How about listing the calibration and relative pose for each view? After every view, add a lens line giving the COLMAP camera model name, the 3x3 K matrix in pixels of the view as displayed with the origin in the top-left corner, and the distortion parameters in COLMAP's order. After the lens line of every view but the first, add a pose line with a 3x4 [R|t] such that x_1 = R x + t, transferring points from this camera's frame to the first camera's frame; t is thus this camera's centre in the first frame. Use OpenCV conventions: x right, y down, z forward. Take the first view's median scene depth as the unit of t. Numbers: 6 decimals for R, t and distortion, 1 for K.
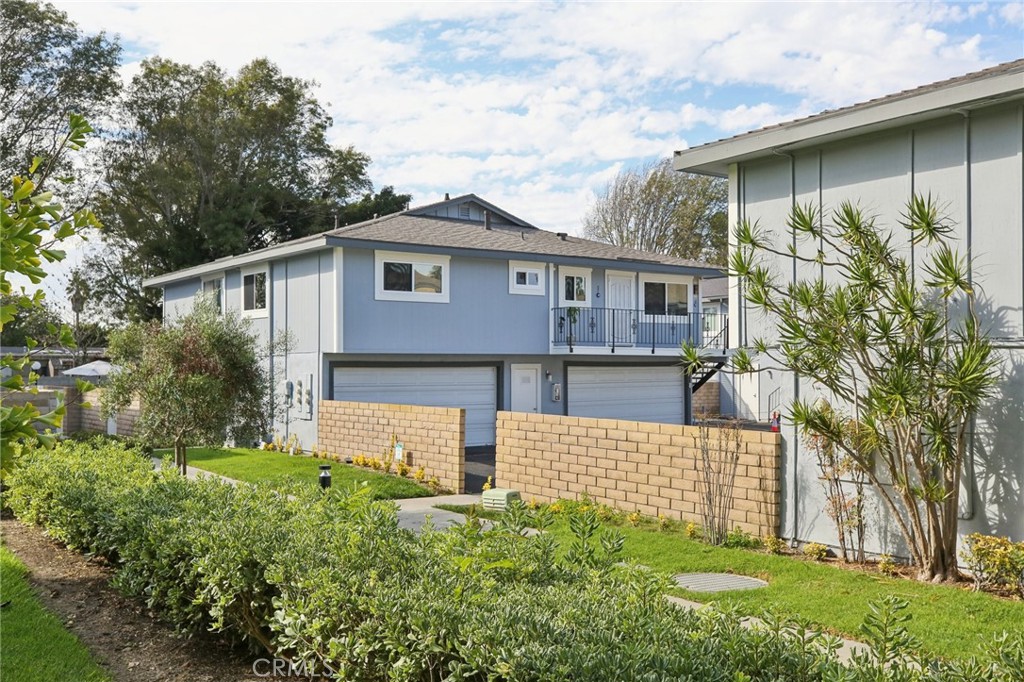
lens RADIAL K [[994.1, 0, 512.0], [0, 994.1, 341.0], [0, 0, 1]] dist [-0.003366, 0.138559]
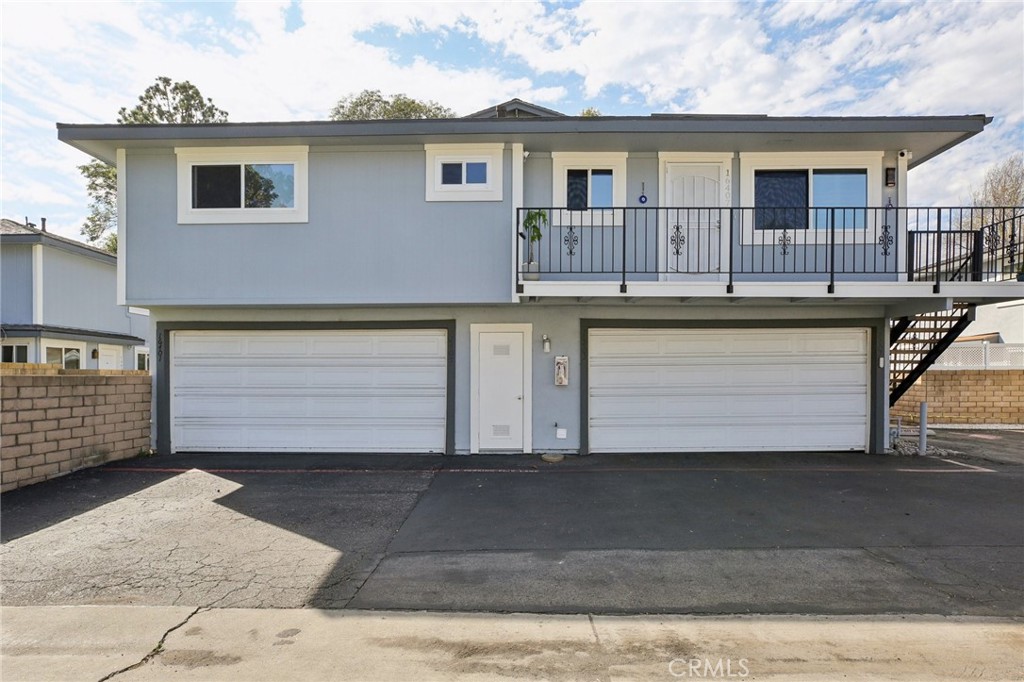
lens RADIAL K [[627.2, 0, 512.0], [0, 627.2, 341.0], [0, 0, 1]] dist [-0.027897, 0.000315]
pose [[0.801294, 0.004713, -0.598252, 0.248617], [0.010598, 0.999700, 0.022071, 0.025579], [0.598177, -0.024026, 0.801004, 0.712519]]
